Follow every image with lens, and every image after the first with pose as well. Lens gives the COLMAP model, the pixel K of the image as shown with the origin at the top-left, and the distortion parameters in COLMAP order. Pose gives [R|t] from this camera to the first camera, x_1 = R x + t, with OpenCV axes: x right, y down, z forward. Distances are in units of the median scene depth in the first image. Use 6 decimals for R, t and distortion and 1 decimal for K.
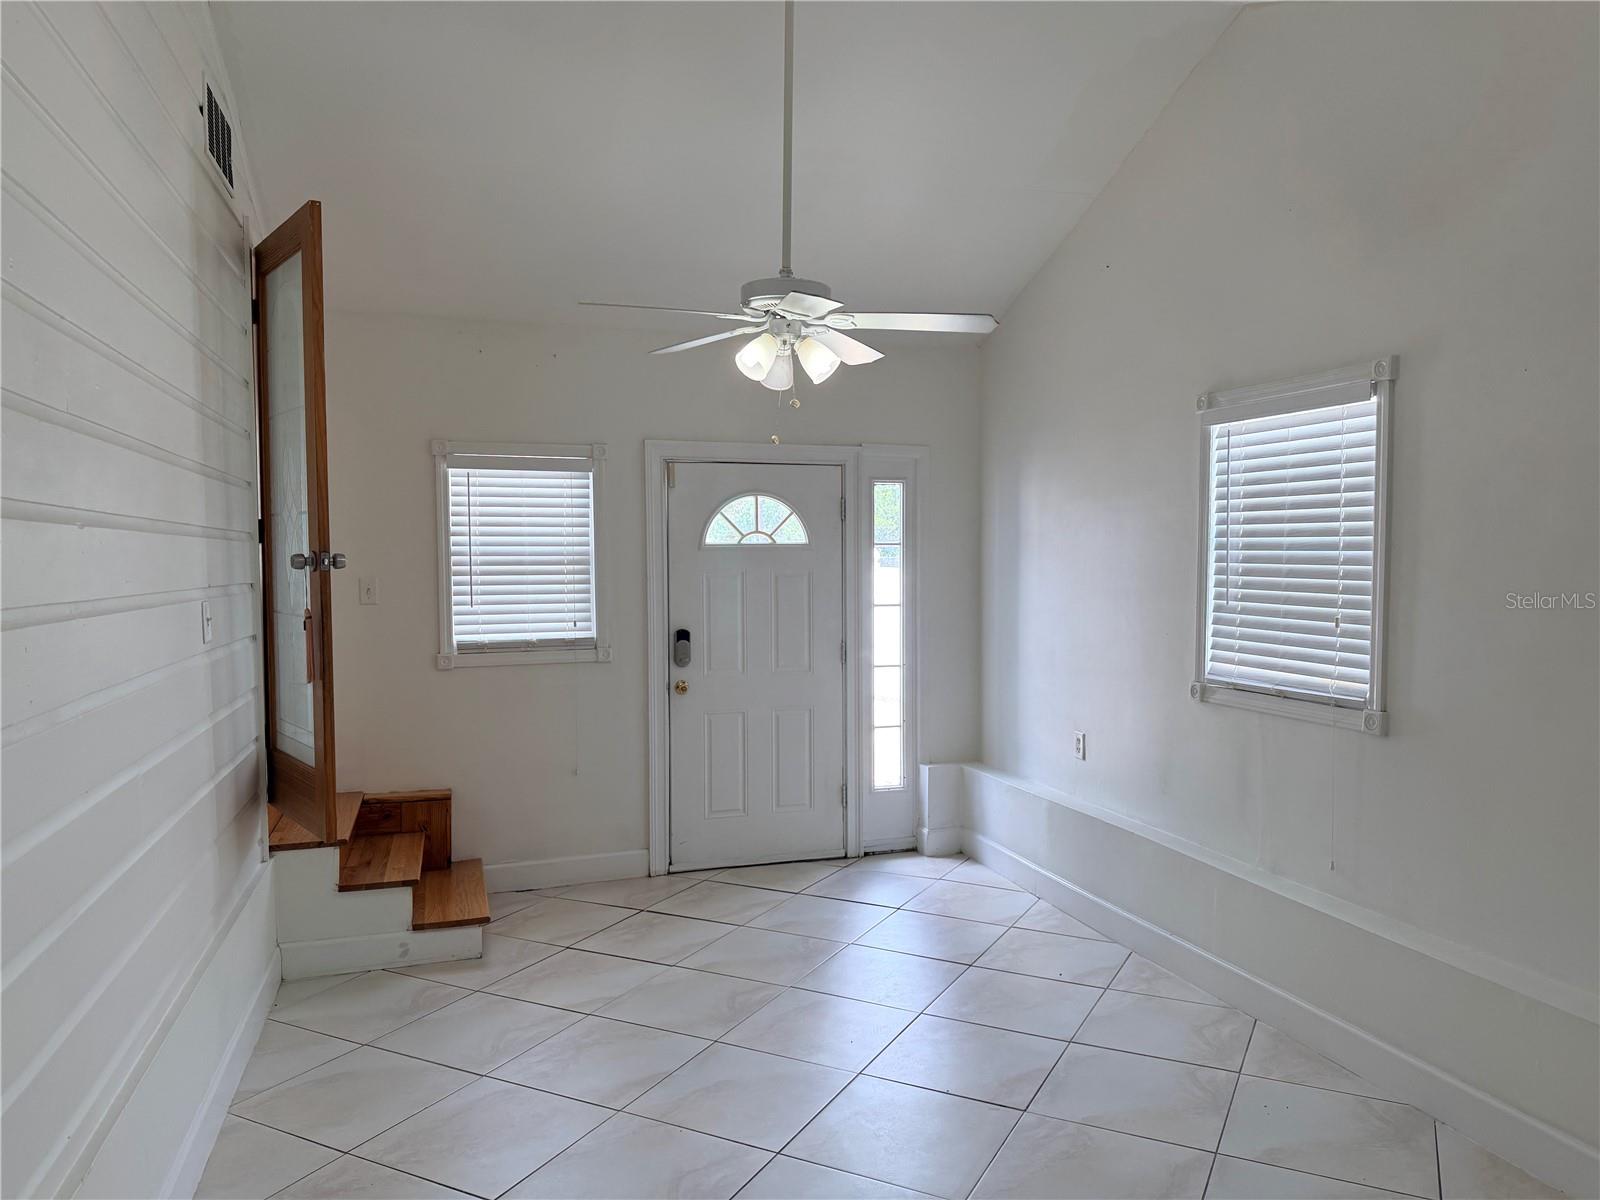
lens RADIAL K [[1116.4, 0, 800.0], [0, 1116.4, 600.0], [0, 0, 1]] dist [0.013176, -0.001069]
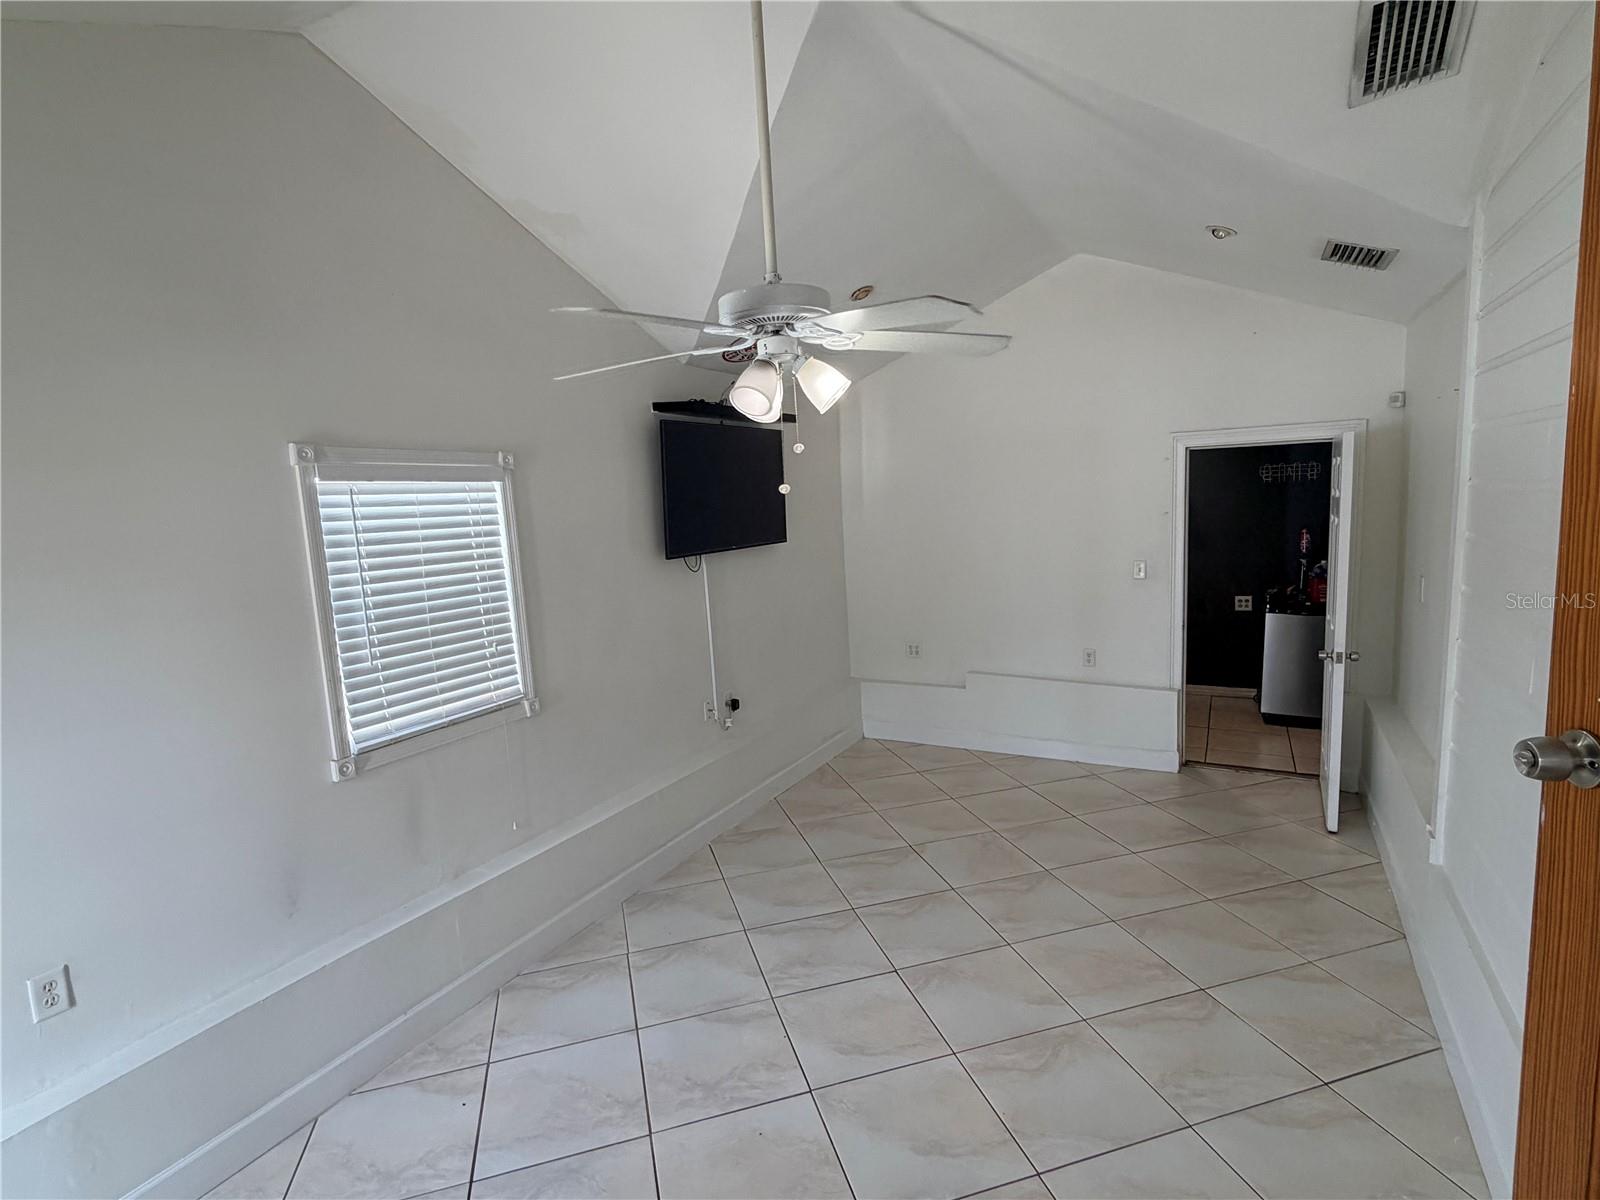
lens RADIAL K [[799.9, 0, 800.0], [0, 799.9, 600.0], [0, 0, 1]] dist [-0.000120, -0.000198]
pose [[-0.688489, -0.046490, 0.723755, -0.413511], [0.087833, 0.985253, 0.146840, -0.131739], [-0.719908, 0.164667, -0.674253, 1.275317]]
